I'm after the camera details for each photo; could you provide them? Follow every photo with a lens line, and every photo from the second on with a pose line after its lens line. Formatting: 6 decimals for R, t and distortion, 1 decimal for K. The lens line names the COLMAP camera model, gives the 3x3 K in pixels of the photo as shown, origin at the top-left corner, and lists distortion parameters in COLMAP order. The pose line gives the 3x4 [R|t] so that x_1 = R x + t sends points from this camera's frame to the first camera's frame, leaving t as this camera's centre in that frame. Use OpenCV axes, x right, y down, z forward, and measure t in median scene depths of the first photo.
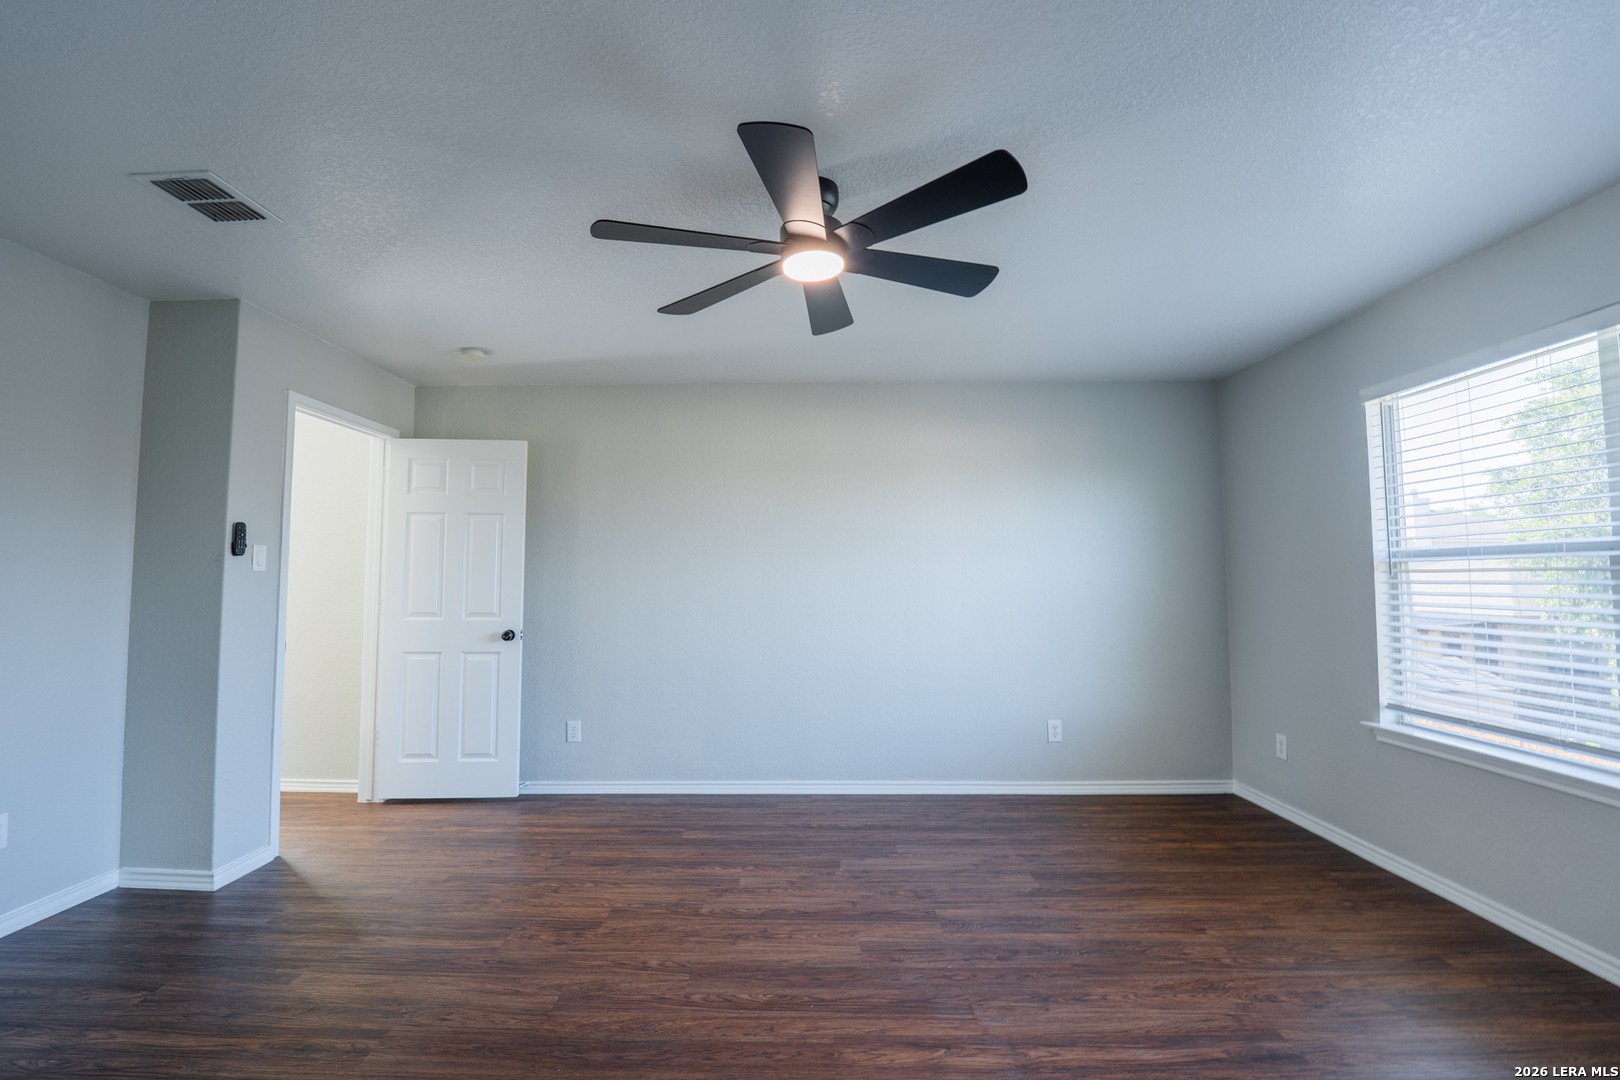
lens RADIAL K [[690.2, 0, 799.7], [0, 690.2, 539.3], [0, 0, 1]] dist [-0.021677, -0.000306]
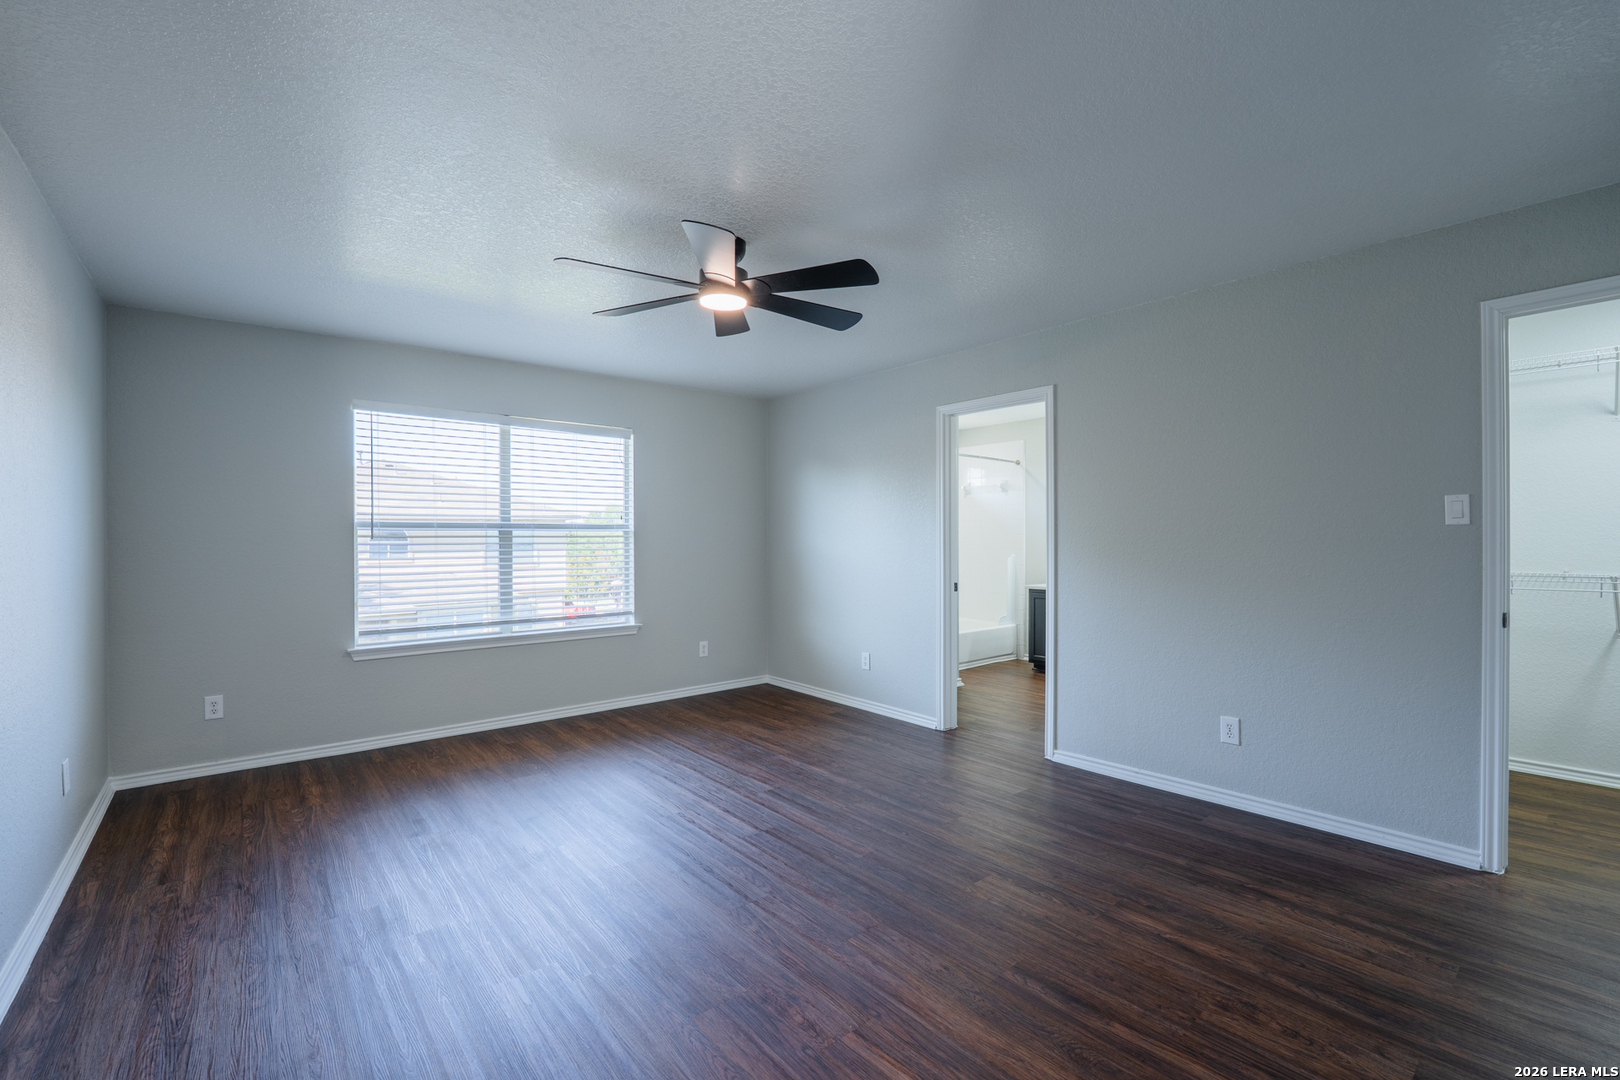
lens RADIAL K [[675.9, 0, 793.0], [0, 675.9, 542.7], [0, 0, 1]] dist [0.001136, -0.004827]
pose [[-0.634189, 0.002622, 0.773174, -1.070647], [-0.039917, 0.998550, -0.036127, 0.106699], [-0.772147, -0.053774, -0.633164, 1.704476]]
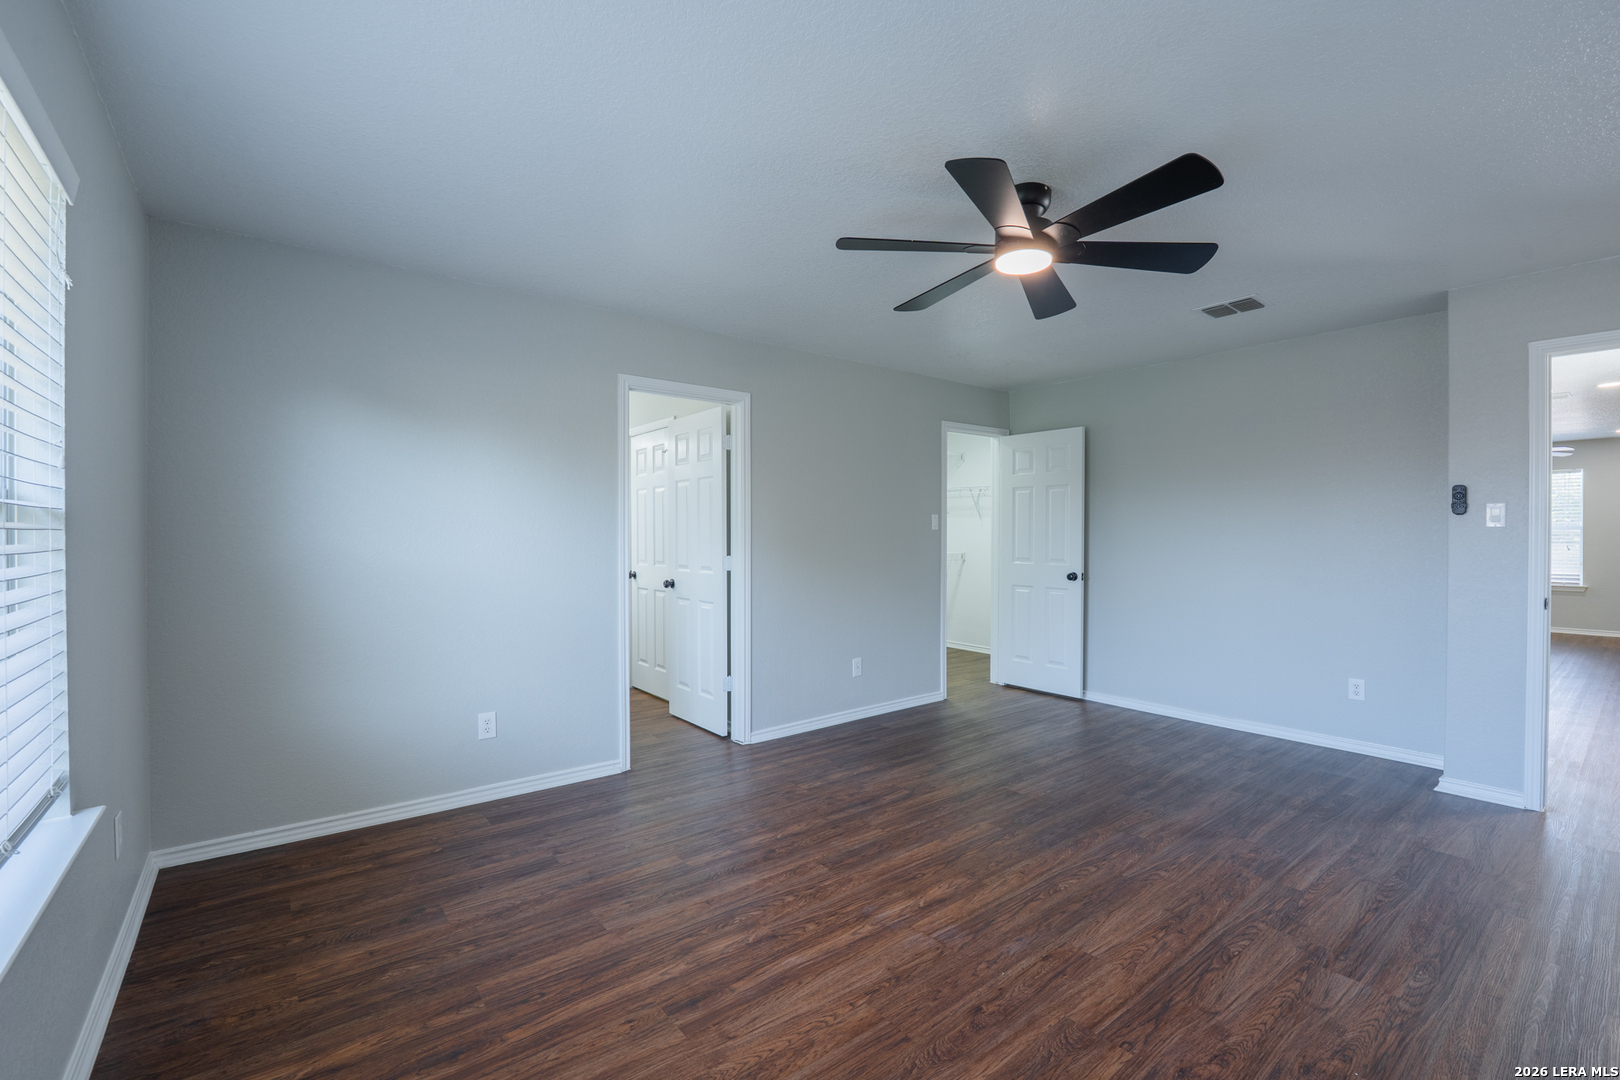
lens RADIAL K [[699.7, 0, 789.7], [0, 699.7, 542.1], [0, 0, 1]] dist [-0.003340, -0.000572]
pose [[-0.788226, 0.007240, -0.615343, 1.048889], [0.036633, 0.998710, -0.035174, 0.094648], [0.614294, -0.050267, -0.787474, 1.664385]]
